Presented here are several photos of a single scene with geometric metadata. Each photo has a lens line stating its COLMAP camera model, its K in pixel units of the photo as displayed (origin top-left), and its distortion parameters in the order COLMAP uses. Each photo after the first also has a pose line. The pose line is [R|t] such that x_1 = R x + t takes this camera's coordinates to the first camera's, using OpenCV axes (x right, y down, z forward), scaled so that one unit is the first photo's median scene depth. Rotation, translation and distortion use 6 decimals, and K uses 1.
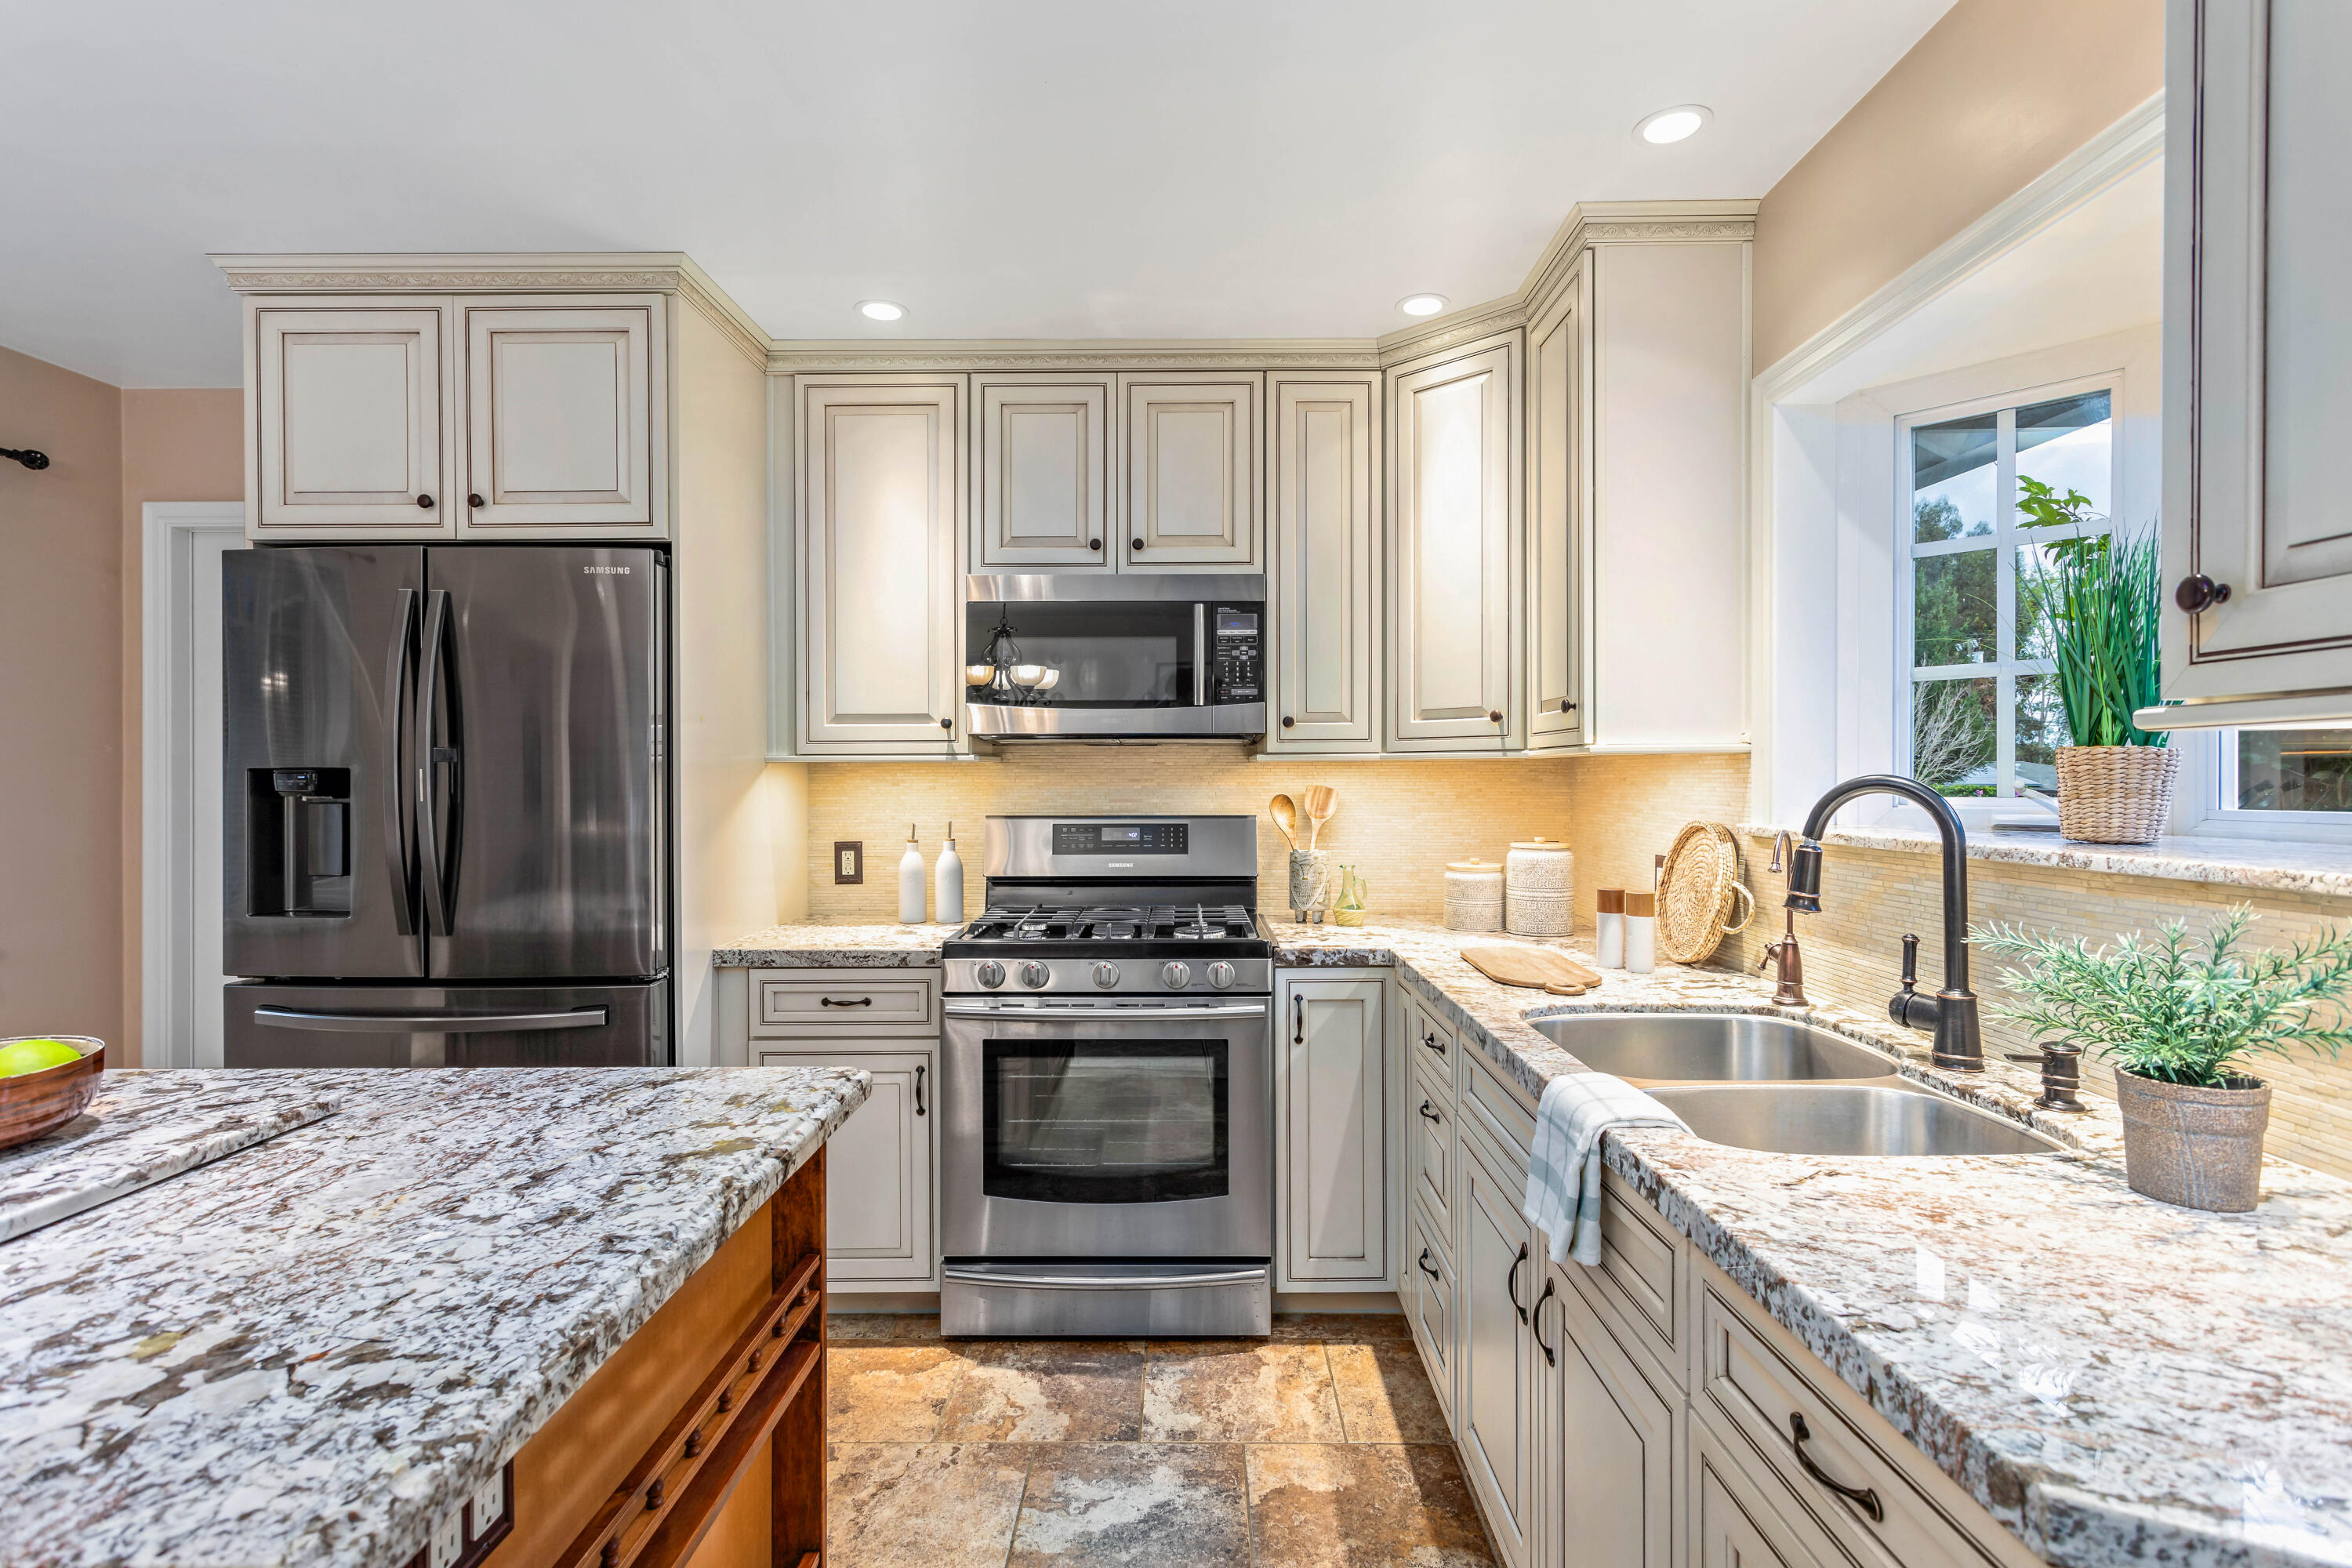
lens RADIAL K [[1134.8, 0, 1176.6], [0, 1134.8, 779.9], [0, 0, 1]] dist [0.005794, 0.001230]
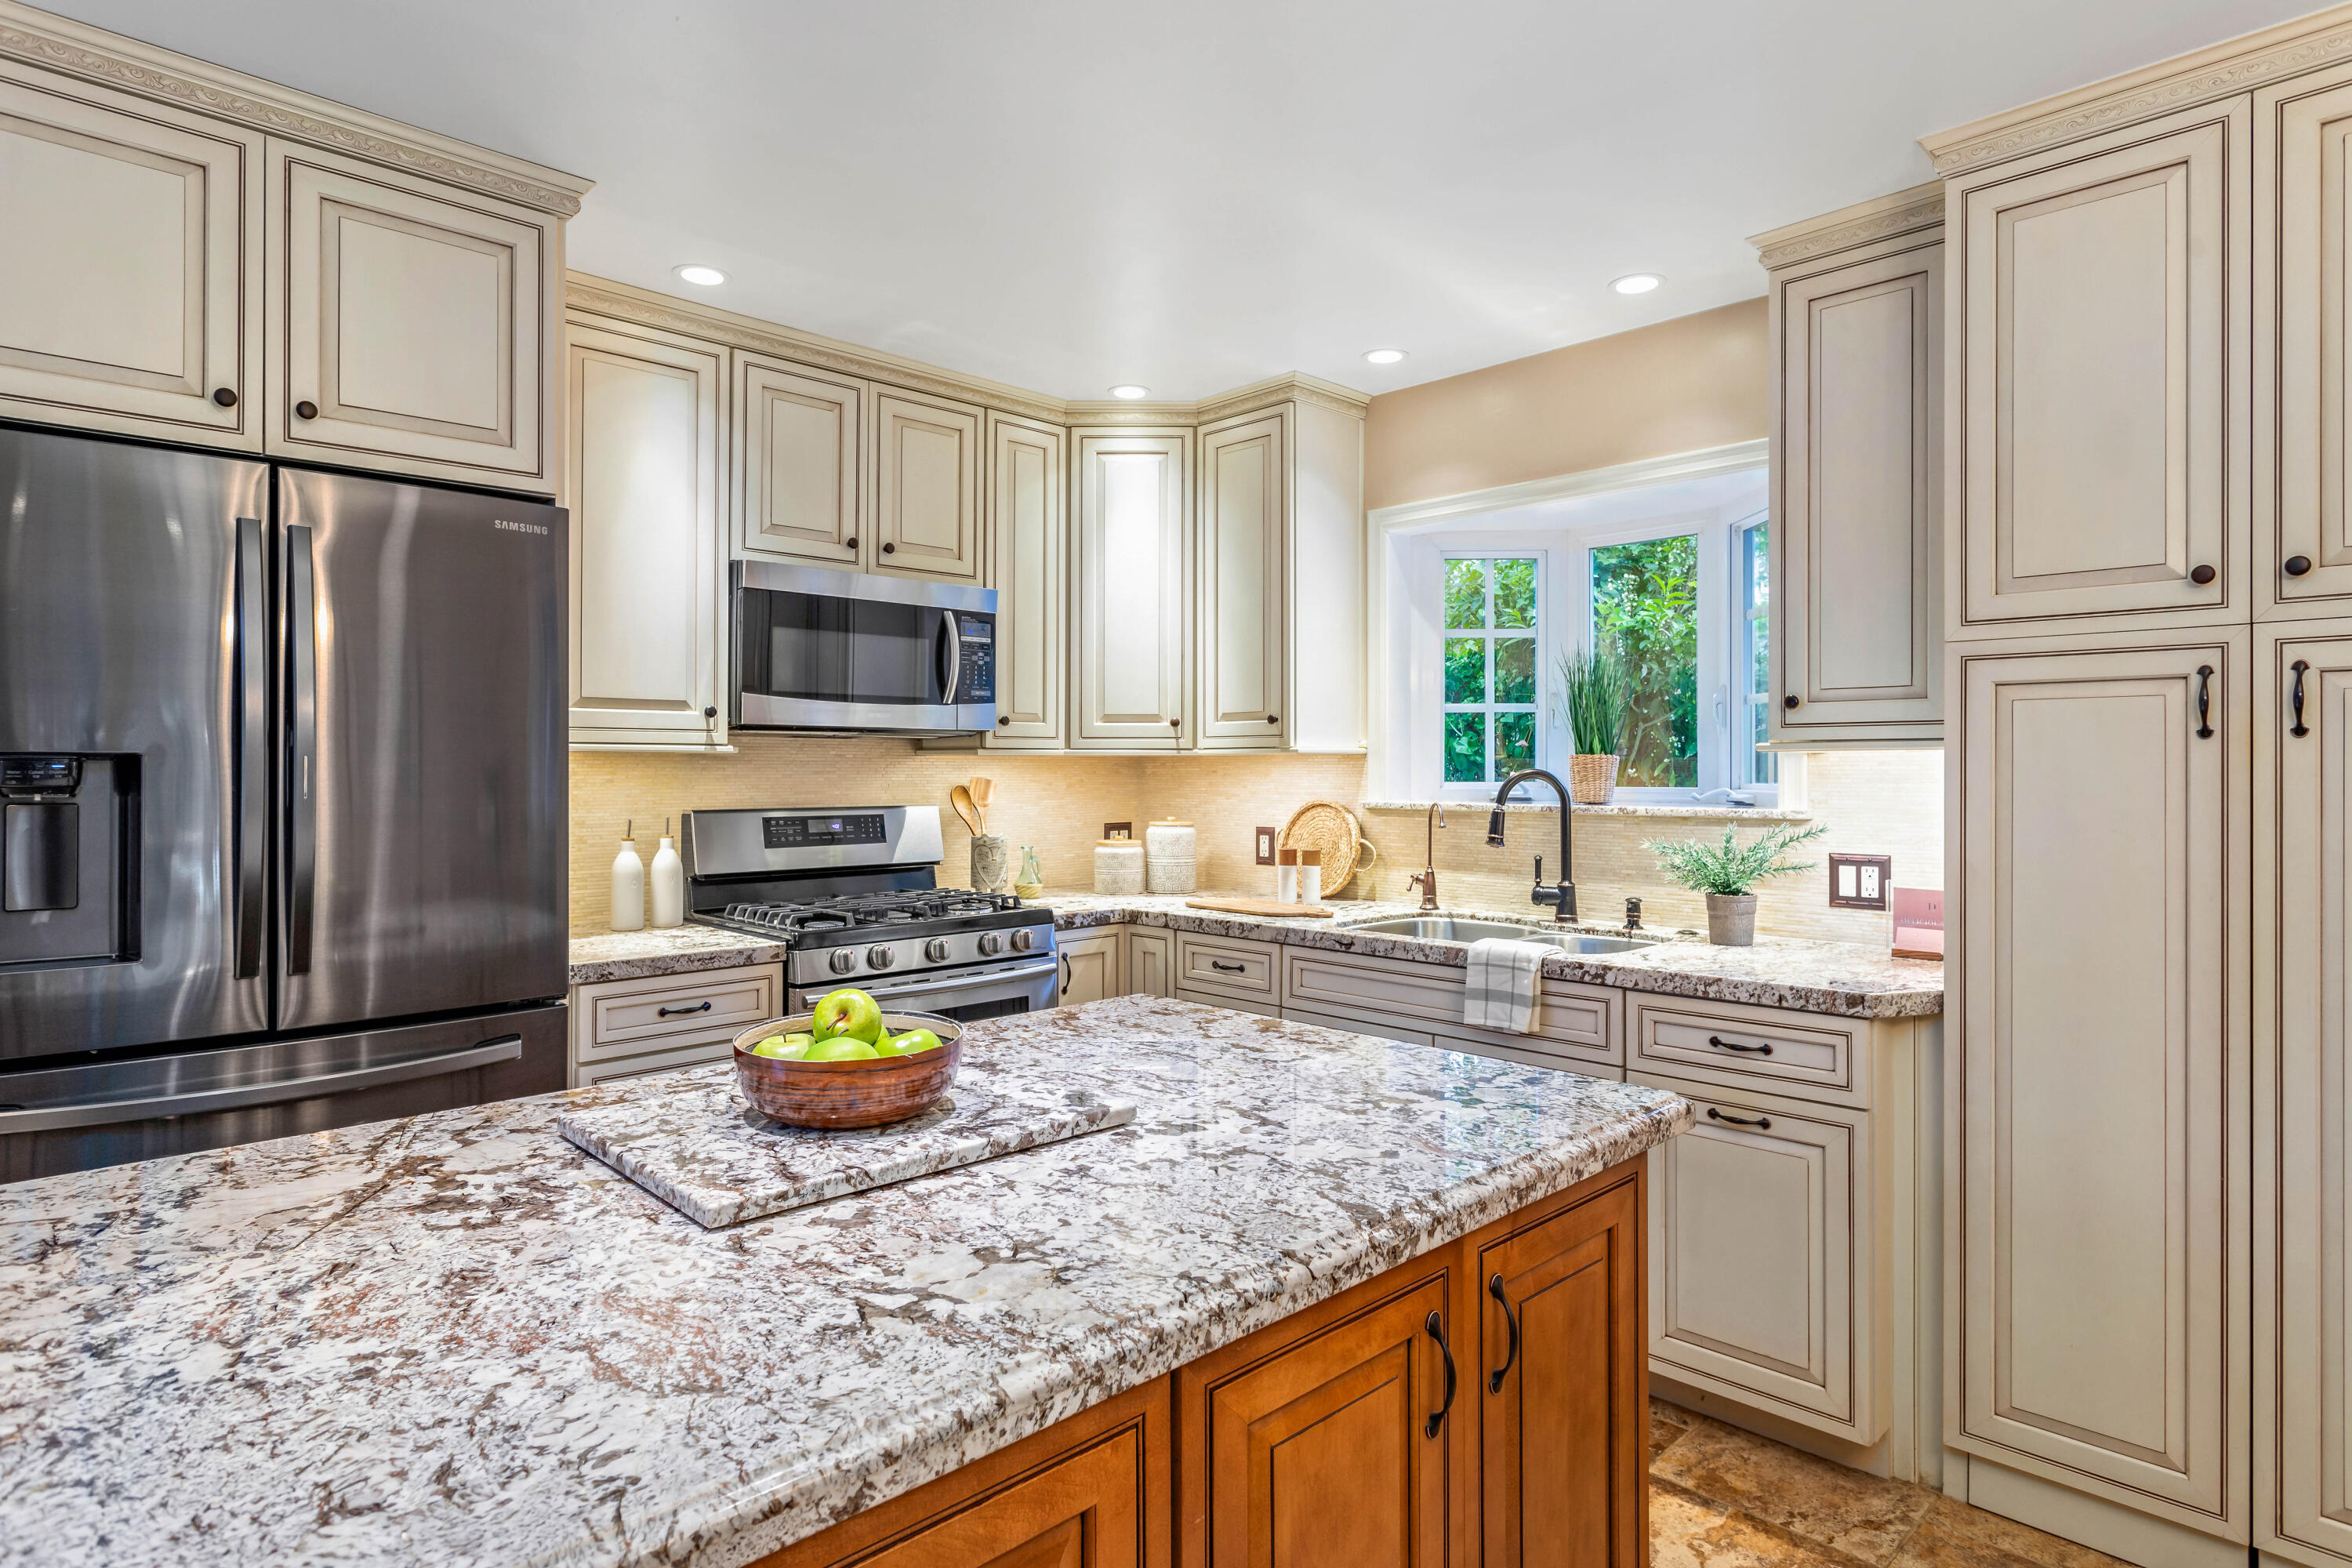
lens RADIAL K [[1289.8, 0, 1174.1], [0, 1289.8, 767.7], [0, 0, 1]] dist [-0.003314, 0.000121]
pose [[0.706371, 0.003343, 0.707834, -0.724117], [0.000519, 0.999986, -0.005241, 0.002571], [-0.707842, 0.004069, 0.706359, -0.032037]]
